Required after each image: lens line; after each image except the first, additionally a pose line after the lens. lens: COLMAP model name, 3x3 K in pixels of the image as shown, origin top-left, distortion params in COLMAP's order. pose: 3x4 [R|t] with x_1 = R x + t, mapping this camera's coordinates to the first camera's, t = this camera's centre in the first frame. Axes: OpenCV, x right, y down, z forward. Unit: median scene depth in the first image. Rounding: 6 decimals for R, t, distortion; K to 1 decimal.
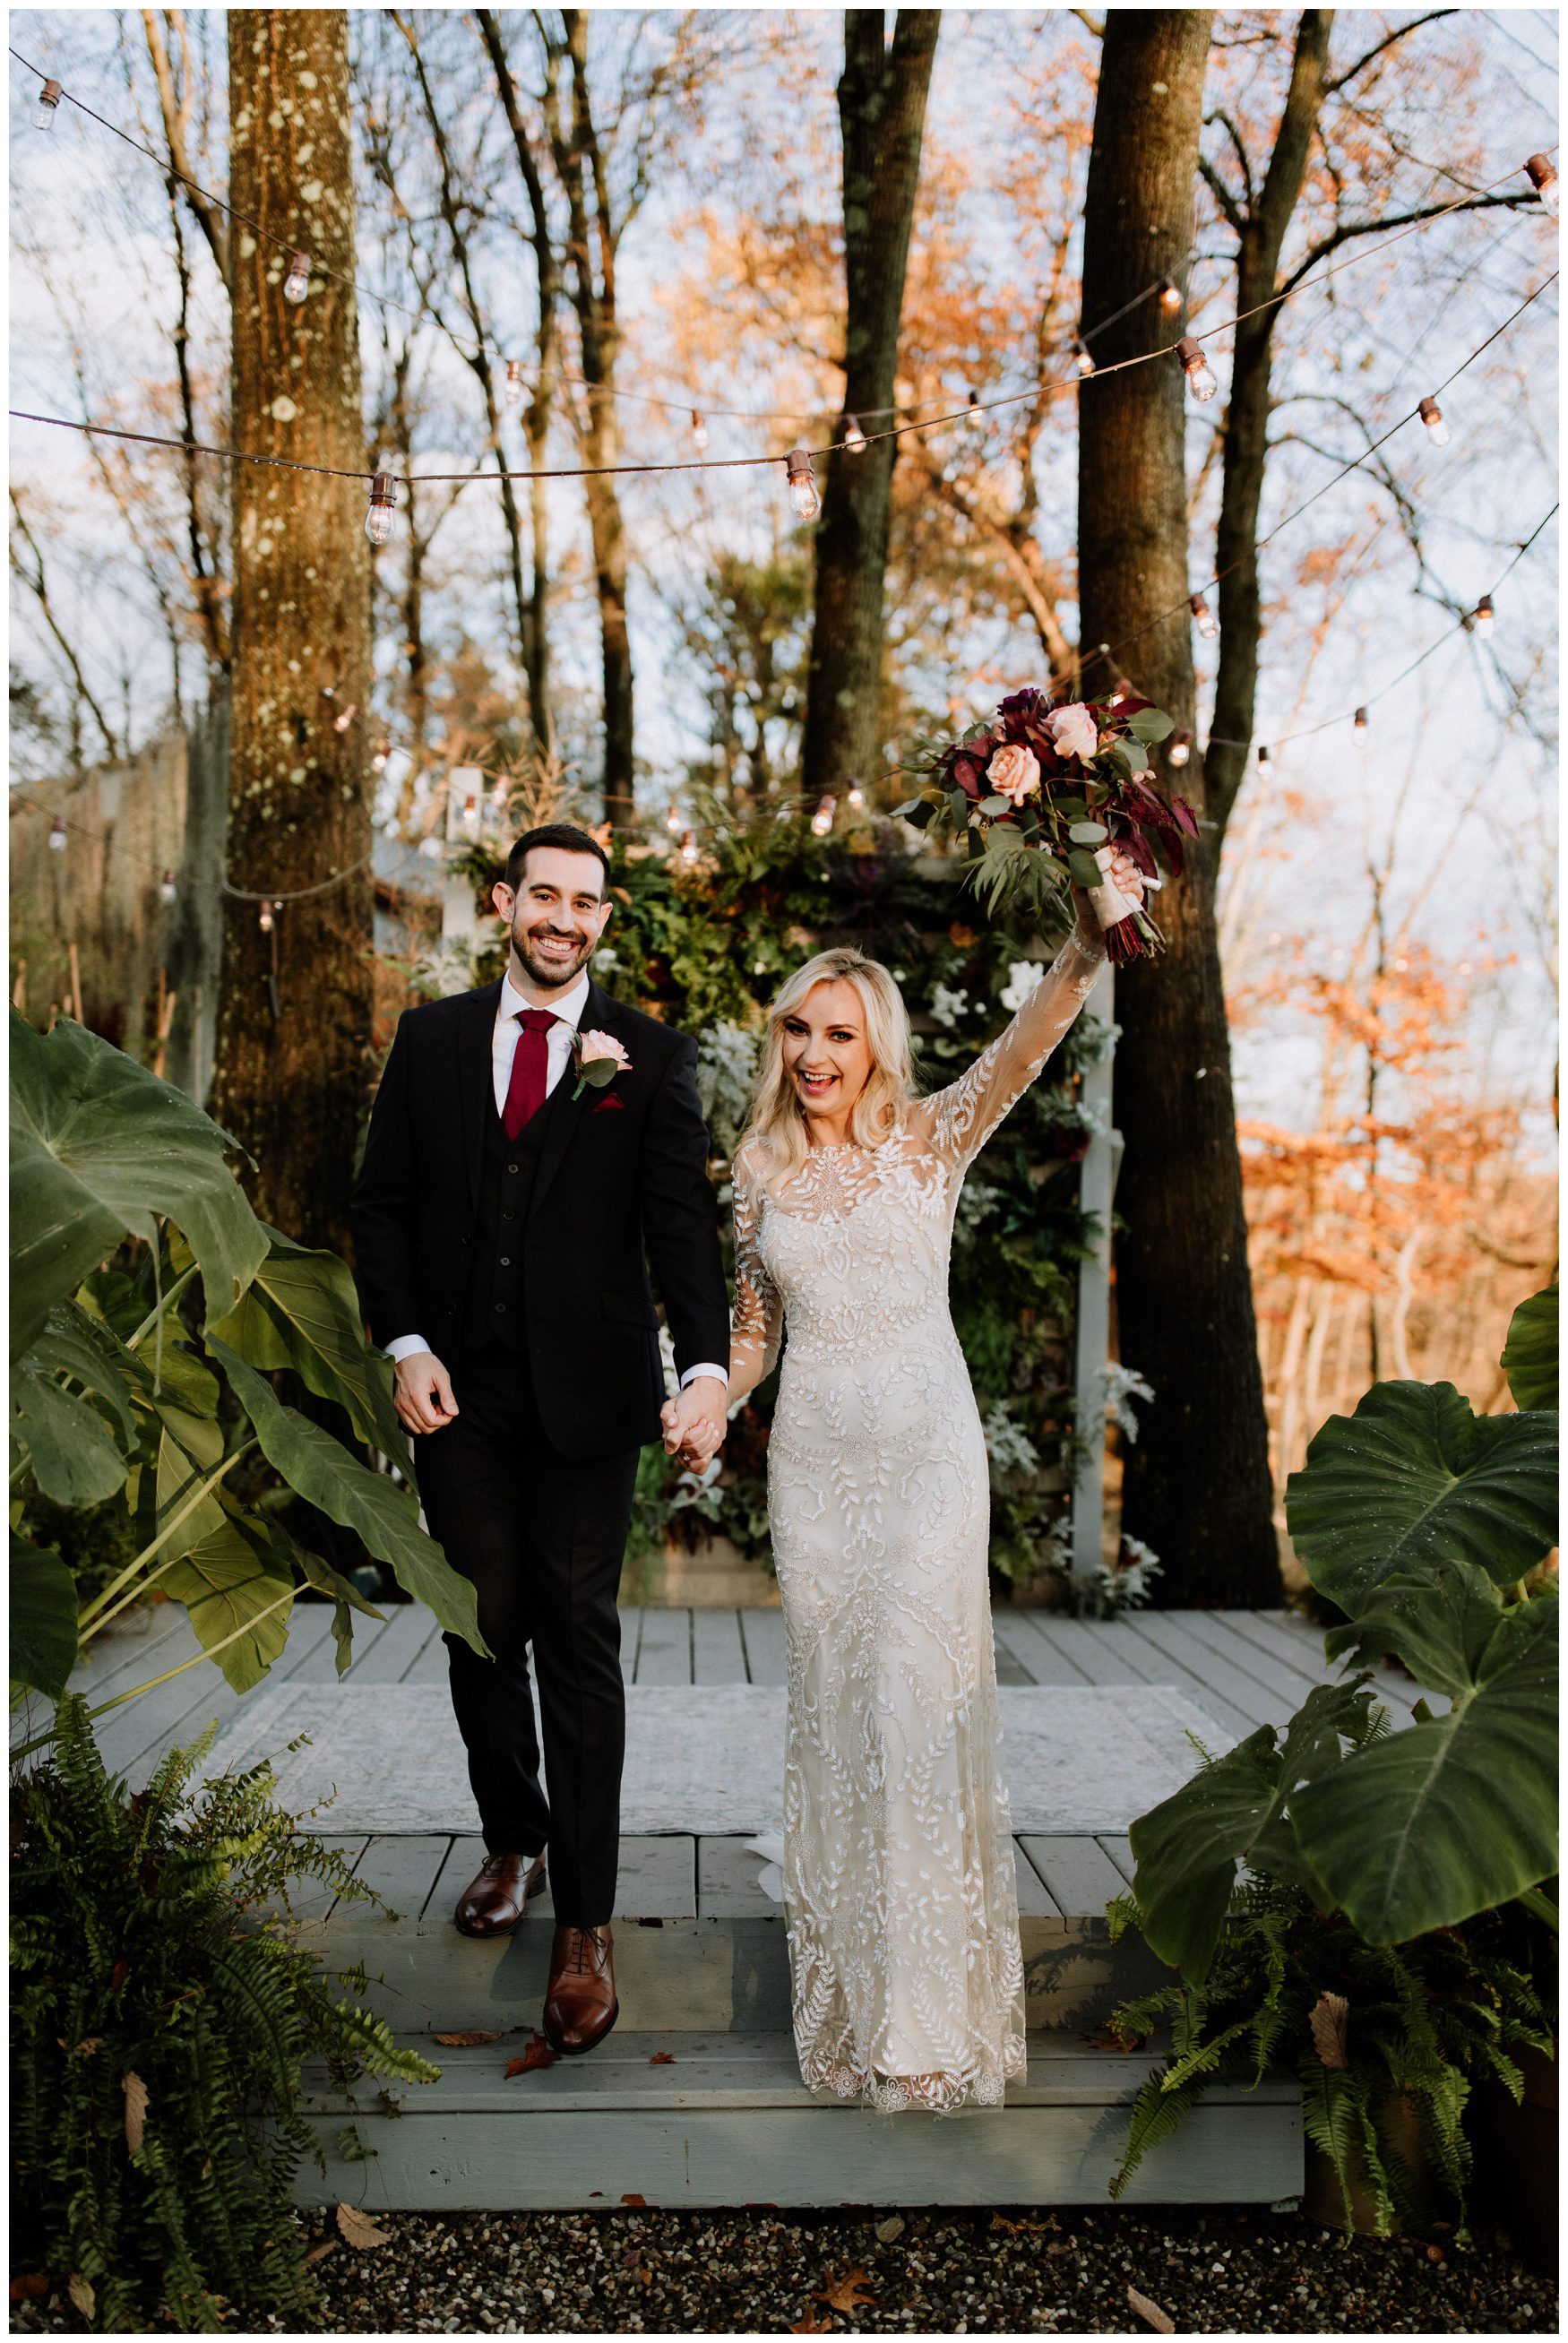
lens RADIAL K [[2206.0, 0, 784.0], [0, 2206.0, 1171.5], [0, 0, 1]] dist [0.014130, 0.008871]
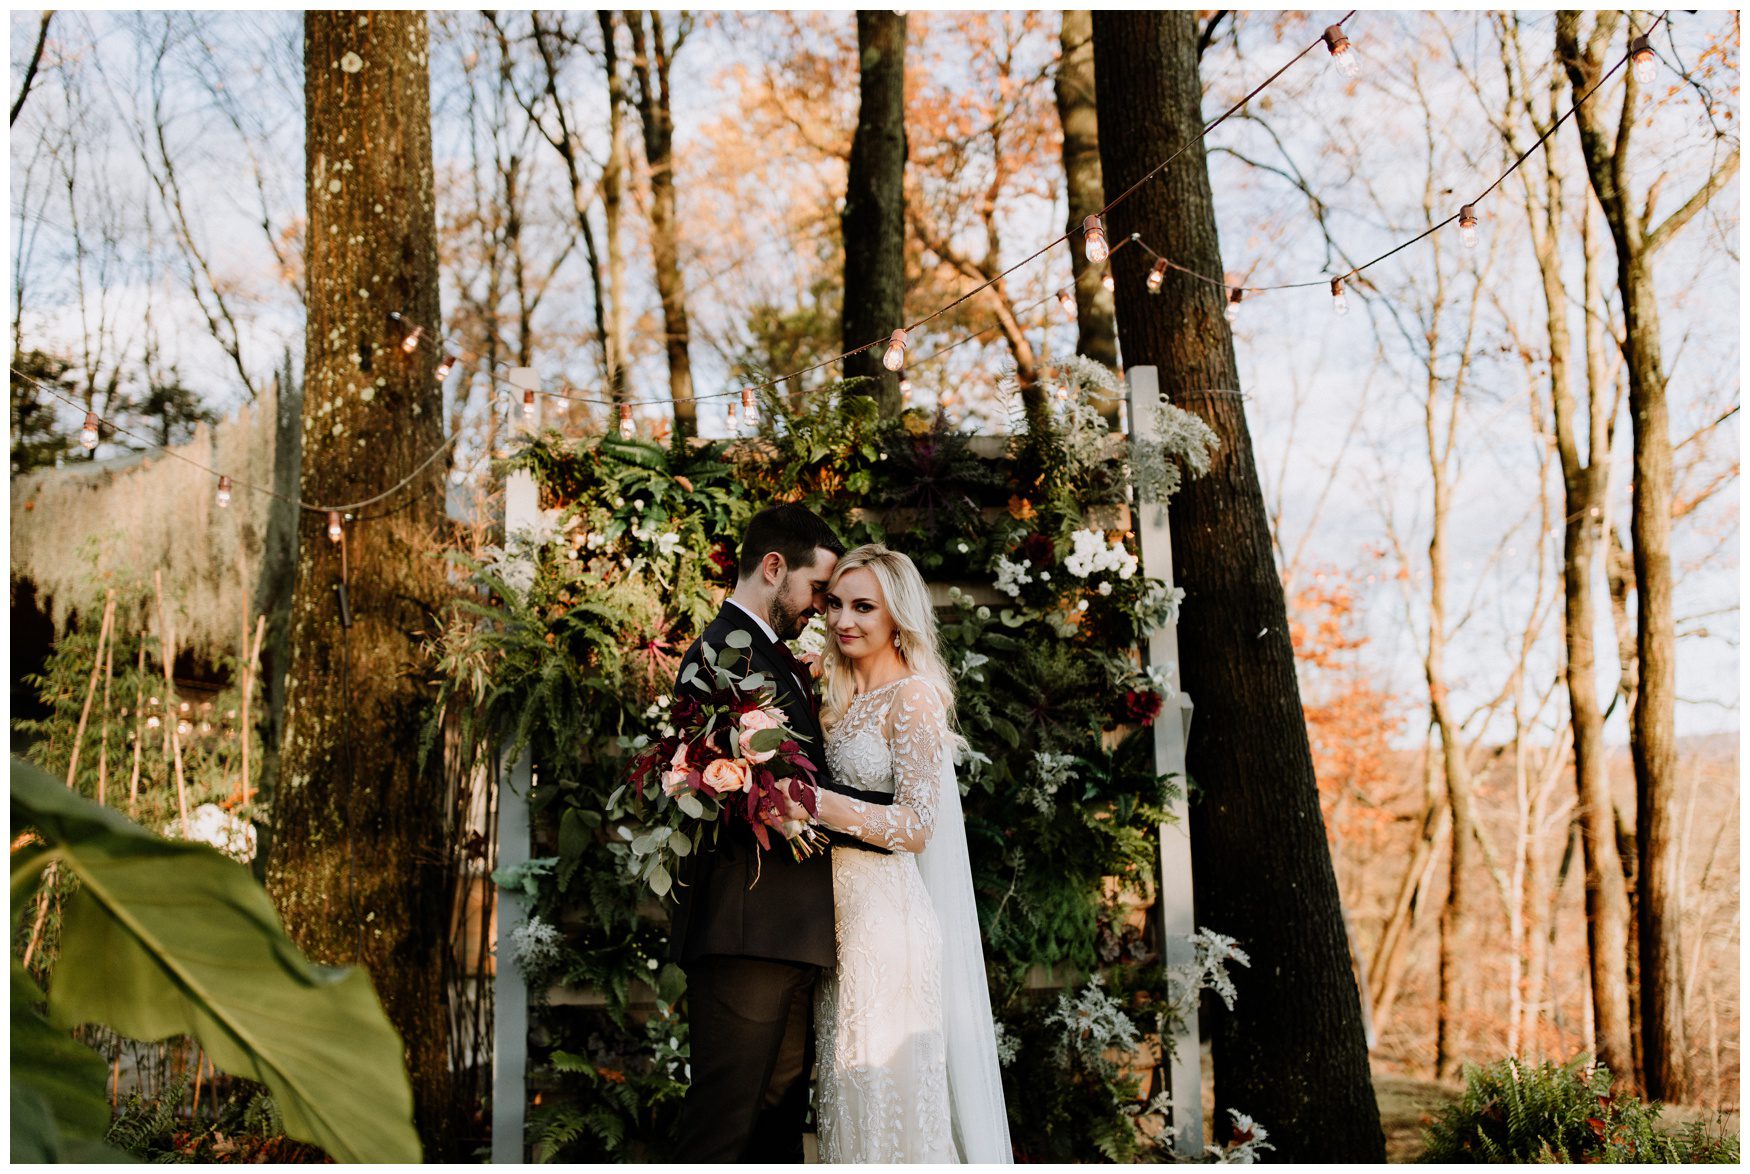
lens RADIAL K [[1647.7, 0, 875.0], [0, 1647.7, 587.0], [0, 0, 1]] dist [0.014130, 0.008871]
pose [[0.998262, -0.046783, 0.035848, -0.014328], [0.050610, 0.992123, -0.114584, 0.011909], [-0.030206, 0.116200, 0.992766, 0.237373]]
